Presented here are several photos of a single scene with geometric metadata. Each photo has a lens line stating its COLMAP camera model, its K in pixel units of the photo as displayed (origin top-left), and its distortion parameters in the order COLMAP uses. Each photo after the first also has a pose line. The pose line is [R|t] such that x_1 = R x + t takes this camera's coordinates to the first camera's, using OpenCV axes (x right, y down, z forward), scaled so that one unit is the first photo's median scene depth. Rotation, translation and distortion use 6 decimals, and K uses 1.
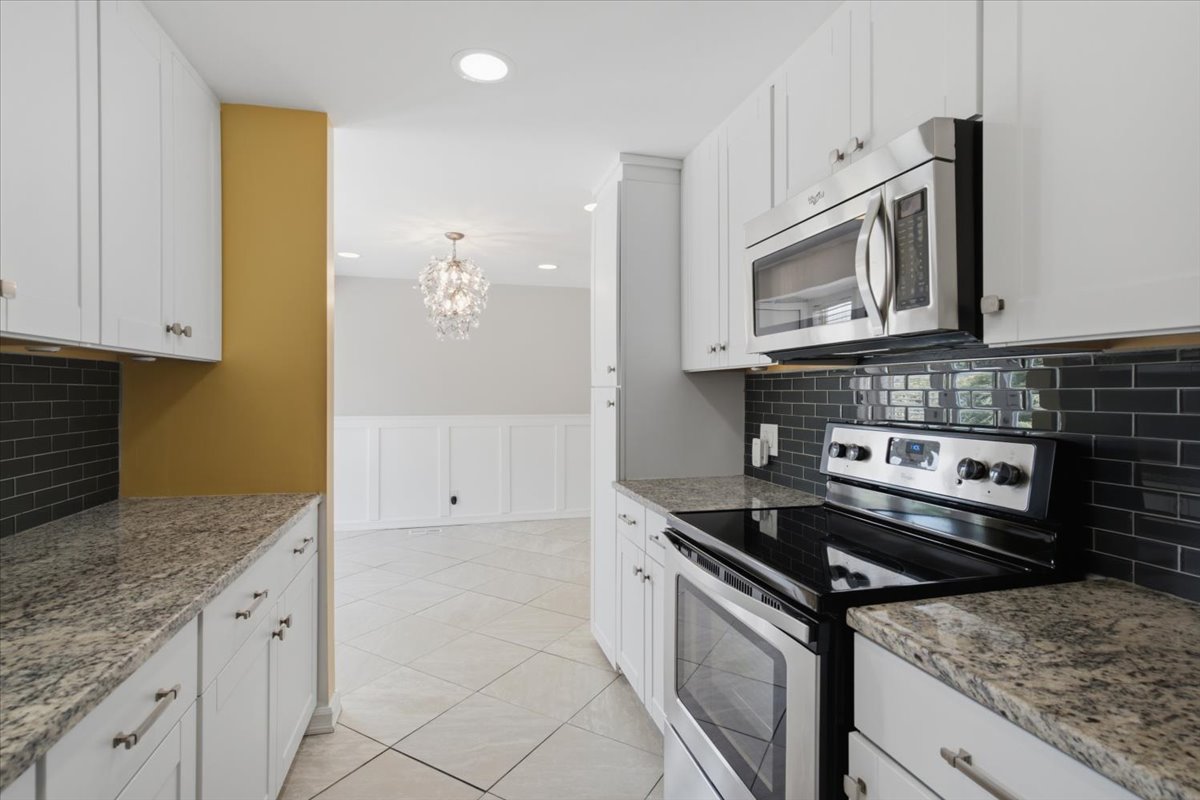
lens RADIAL K [[583.5, 0, 597.7], [0, 583.5, 395.2], [0, 0, 1]] dist [-0.001154, 0.001580]
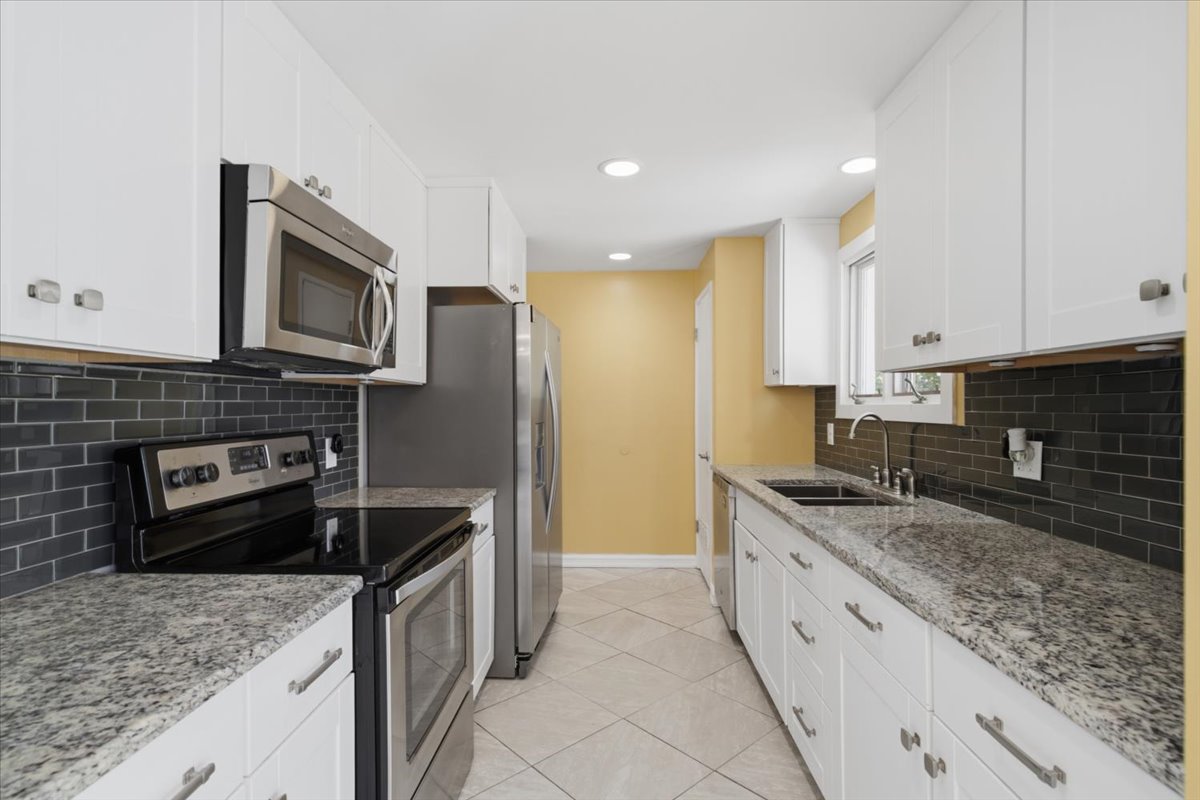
lens RADIAL K [[583.5, 0, 594.1], [0, 583.5, 406.0], [0, 0, 1]] dist [-0.001154, 0.001580]
pose [[-0.955907, 0.000244, 0.293671, -0.380477], [0.002345, 0.999974, 0.006804, -0.006138], [-0.293662, 0.007192, -0.955882, 1.758039]]
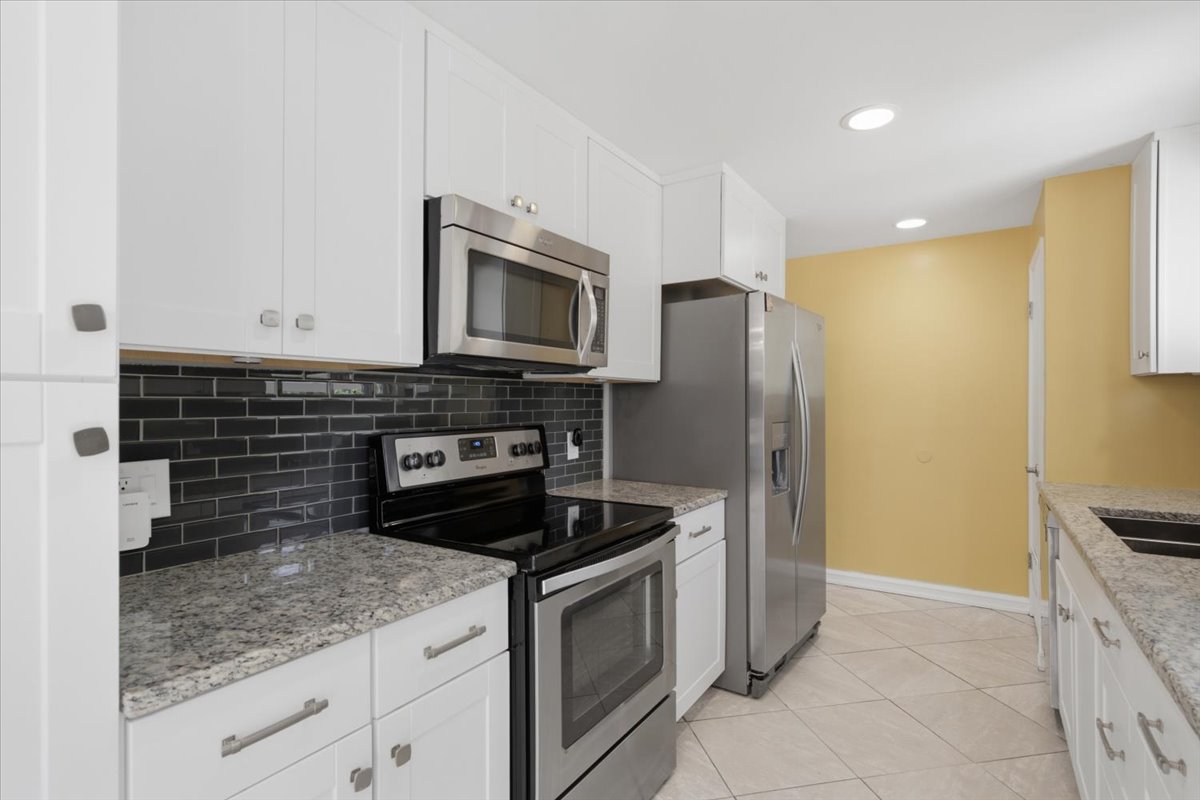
lens RADIAL K [[583.5, 0, 588.7], [0, 583.5, 404.0], [0, 0, 1]] dist [-0.001154, 0.001580]
pose [[-0.665166, -0.002455, 0.746692, -0.548755], [0.004529, 0.999963, 0.007322, -0.006326], [-0.746682, 0.008252, -0.665130, 1.576698]]
